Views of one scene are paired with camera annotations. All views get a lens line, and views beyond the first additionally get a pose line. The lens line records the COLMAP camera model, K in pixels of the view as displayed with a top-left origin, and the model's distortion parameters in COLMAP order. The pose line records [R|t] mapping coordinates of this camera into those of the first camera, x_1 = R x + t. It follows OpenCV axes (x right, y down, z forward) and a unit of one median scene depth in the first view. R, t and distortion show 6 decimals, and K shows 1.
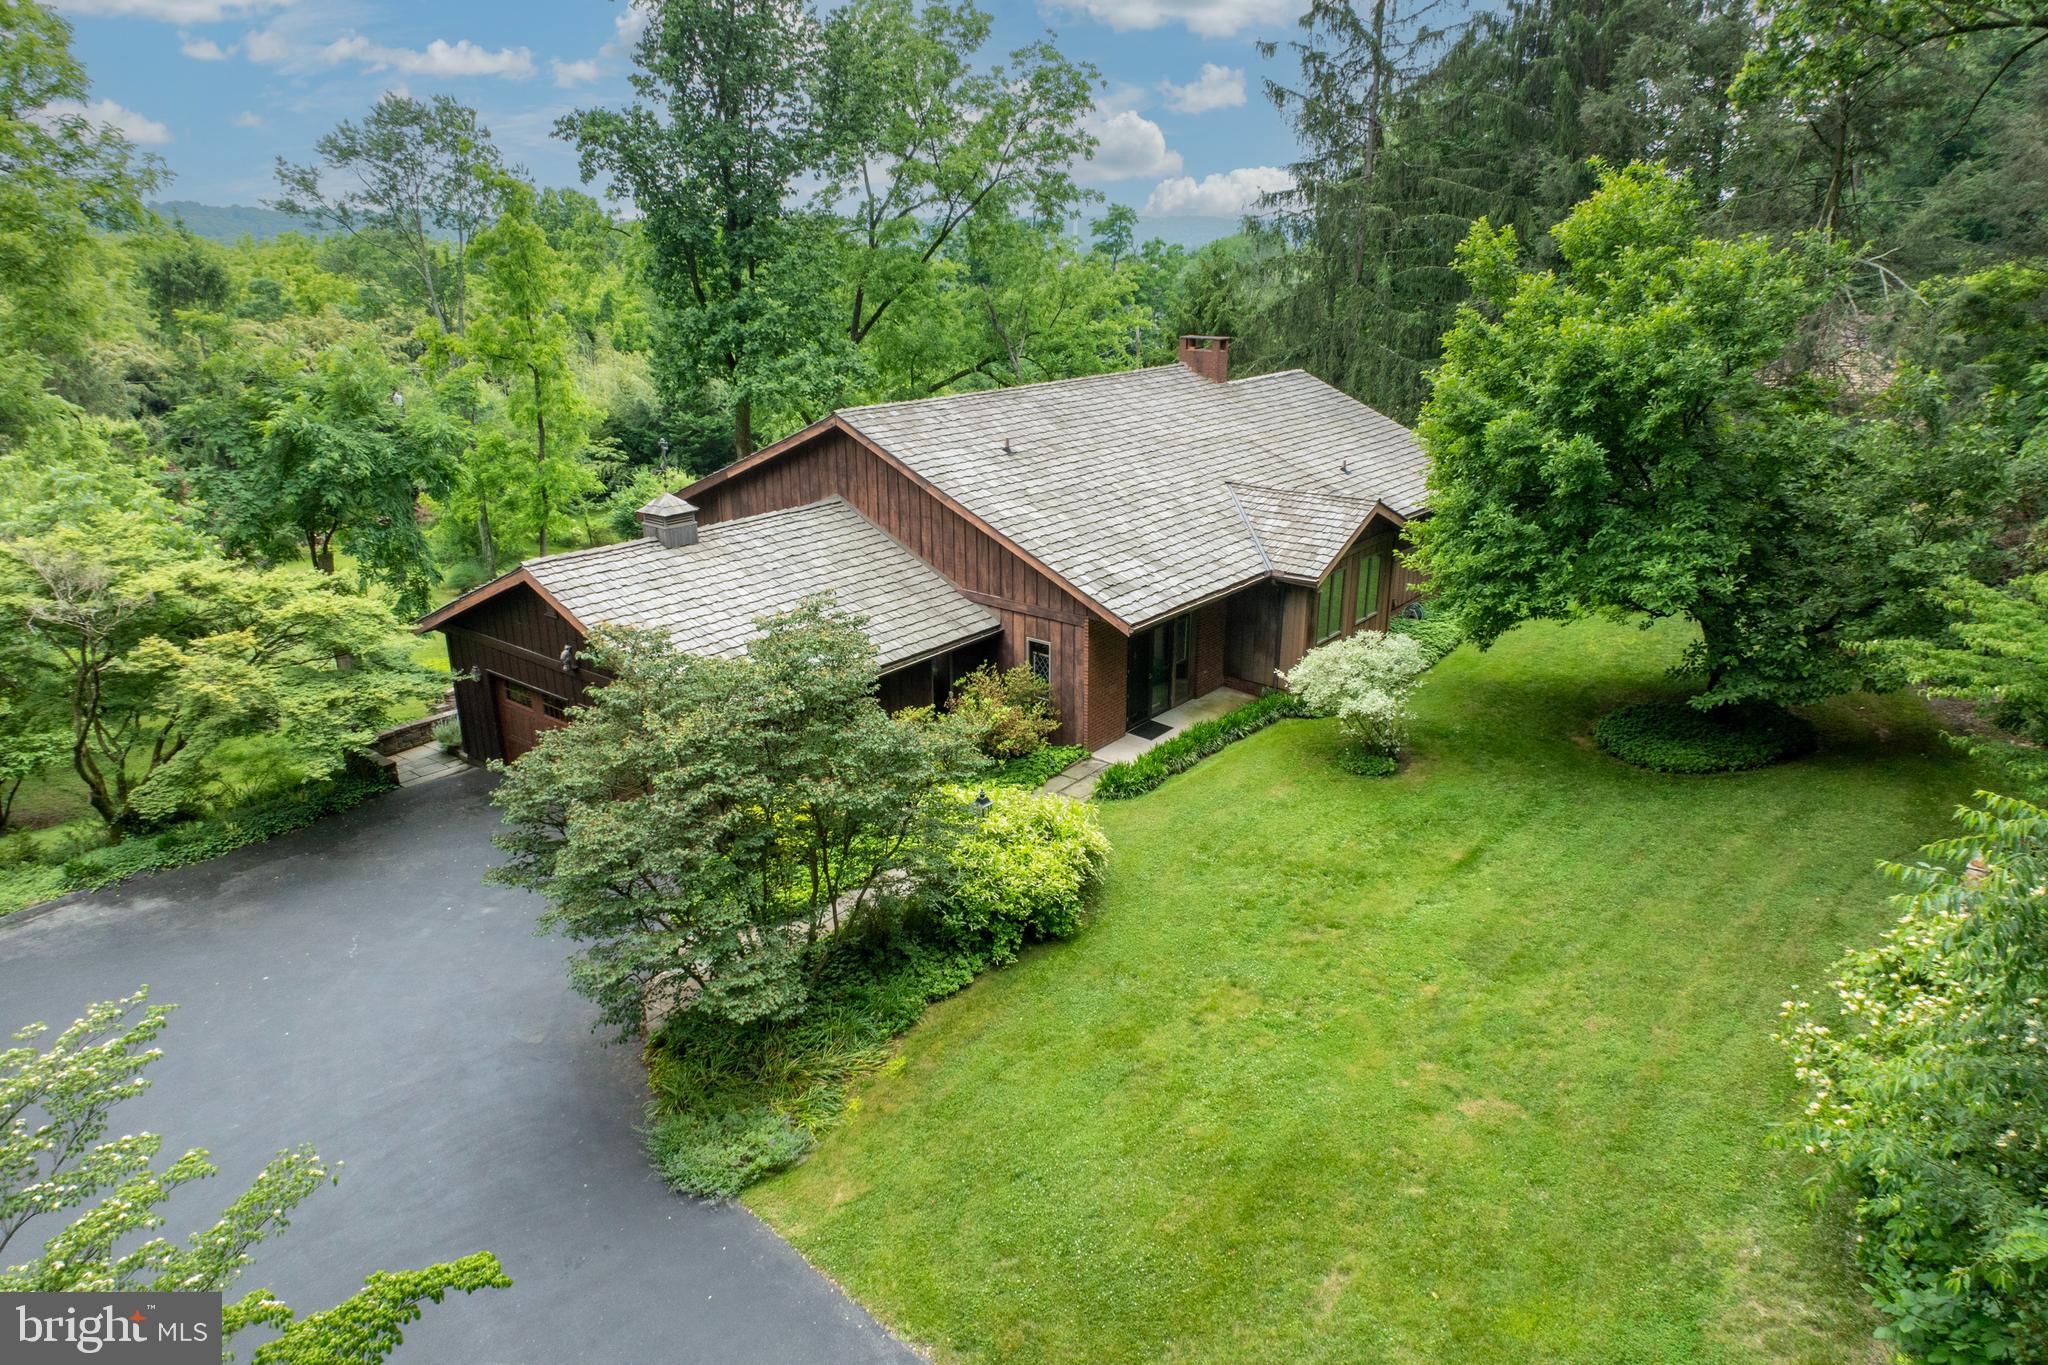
lens RADIAL K [[1242.6, 0, 1025.2], [0, 1242.6, 684.0], [0, 0, 1]] dist [0.000788, 0.000785]
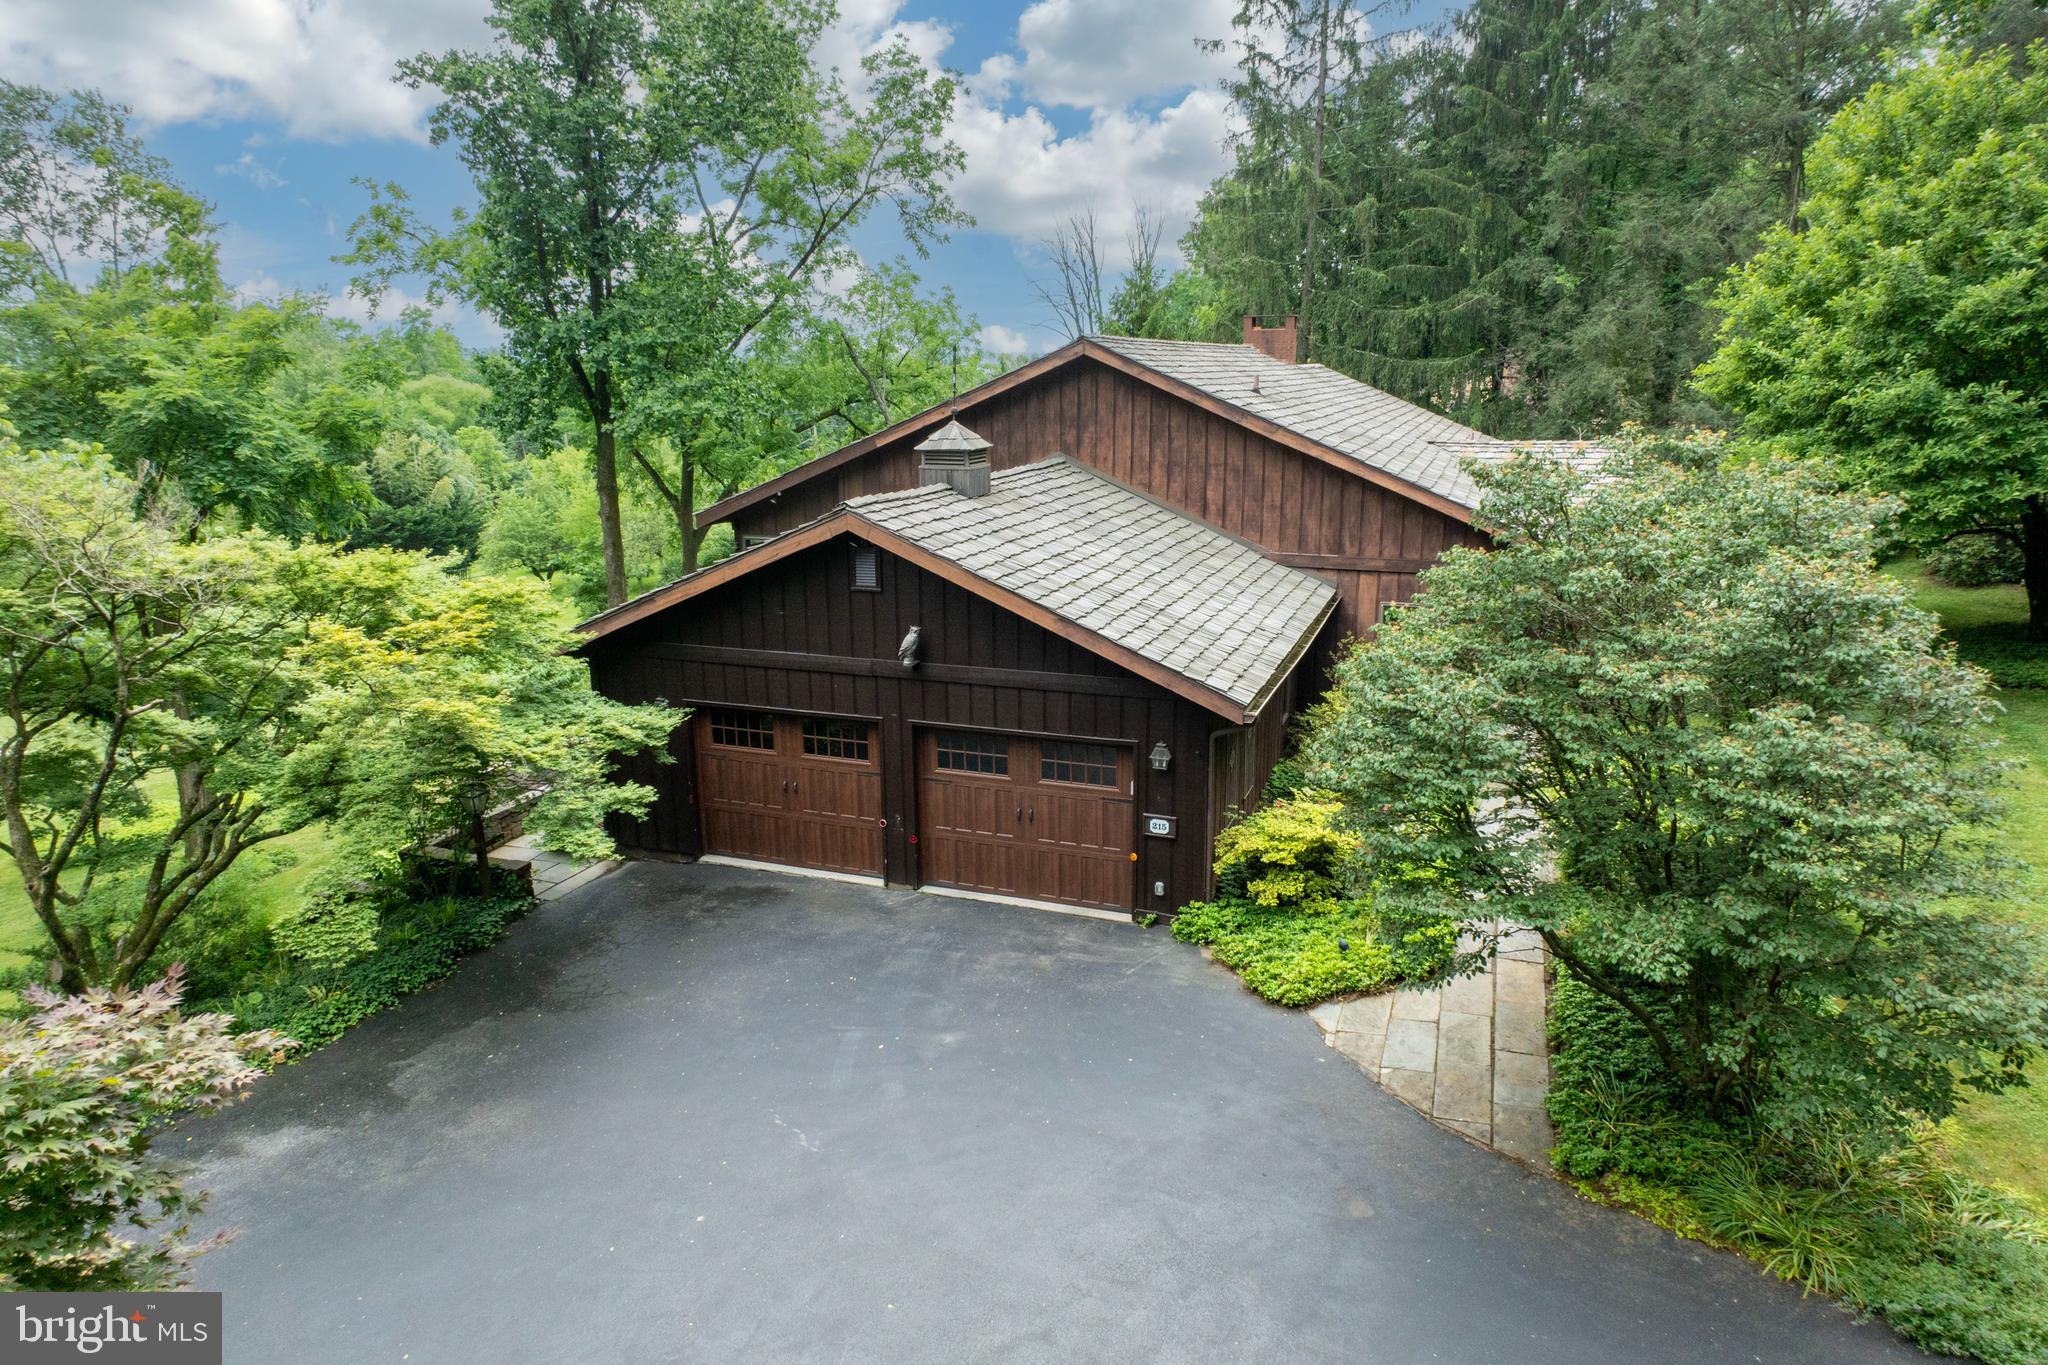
lens RADIAL K [[1242.6, 0, 1025.2], [0, 1242.6, 684.0], [0, 0, 1]] dist [0.000788, 0.000785]
pose [[0.947977, -0.080562, 0.307975, -0.441558], [0.109191, 0.991045, -0.076857, 0.048103], [-0.299025, 0.106487, 0.948285, 0.309152]]
